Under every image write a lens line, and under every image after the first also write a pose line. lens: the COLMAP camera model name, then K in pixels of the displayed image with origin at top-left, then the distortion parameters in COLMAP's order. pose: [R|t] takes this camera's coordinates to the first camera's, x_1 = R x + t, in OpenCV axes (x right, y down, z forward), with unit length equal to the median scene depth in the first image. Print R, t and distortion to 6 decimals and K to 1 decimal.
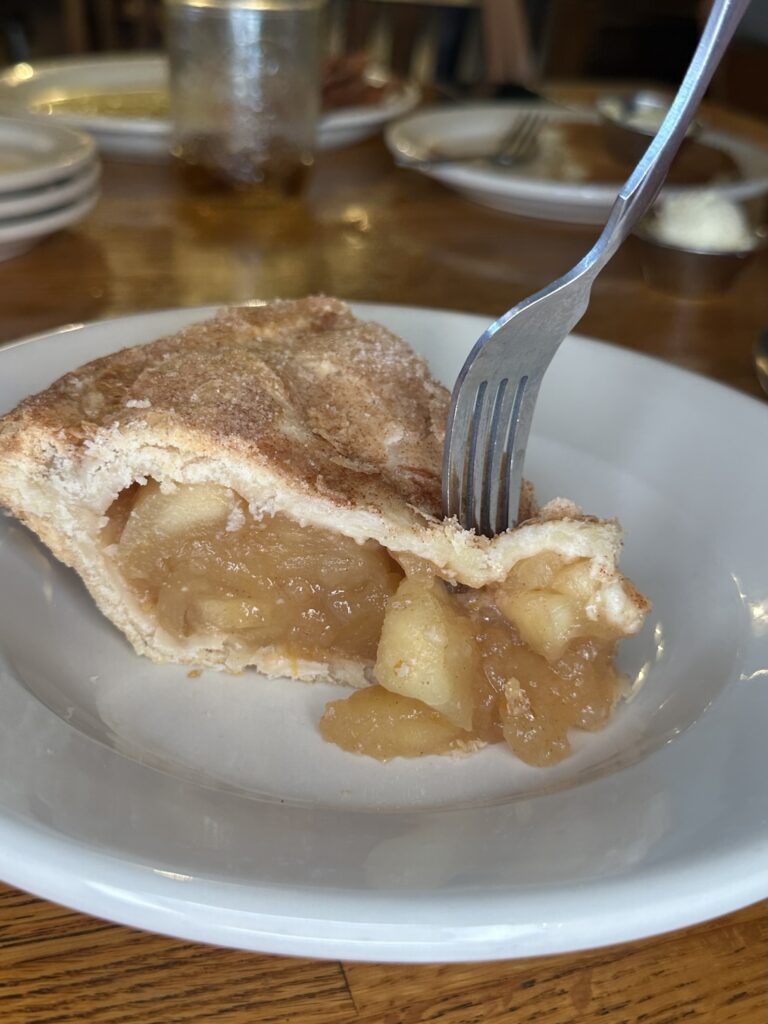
lens RADIAL K [[1076.2, 0, 381.3], [0, 1076.2, 512.7], [0, 0, 1]] dist [-0.018223, 0.000000]
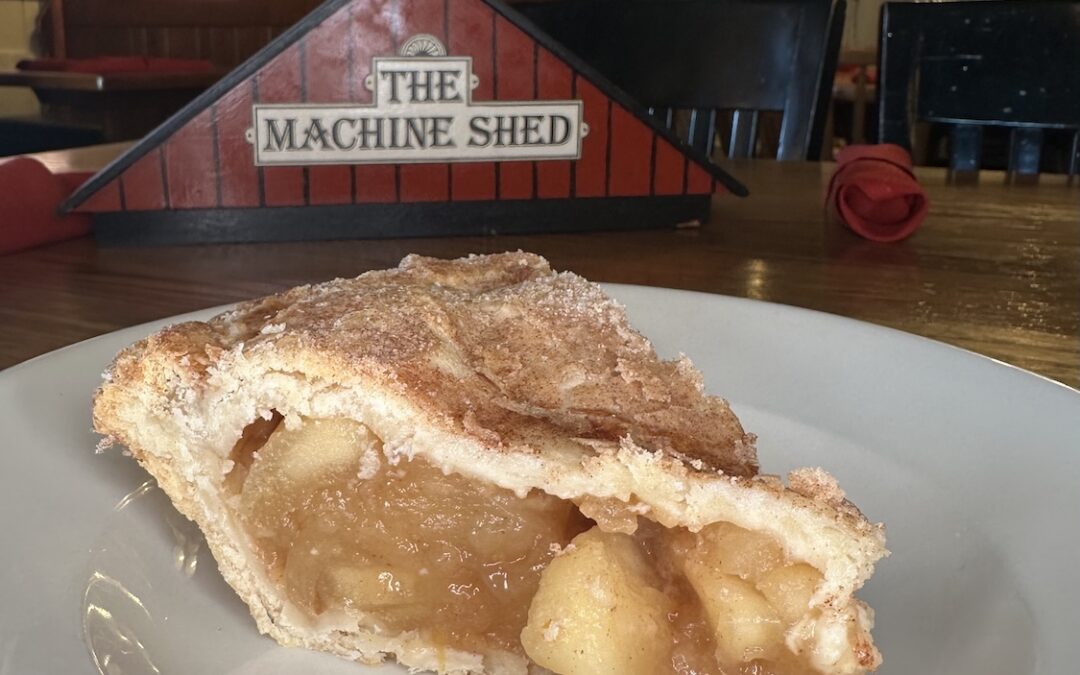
lens RADIAL K [[954.4, 0, 548.5], [0, 954.4, 306.8], [0, 0, 1]] dist [-0.080477, 0.008126]
pose [[0.991053, -0.003699, -0.133416, 0.096044], [-0.032514, 0.962810, -0.268217, 0.078586], [0.129447, 0.270155, 0.954075, 0.273343]]
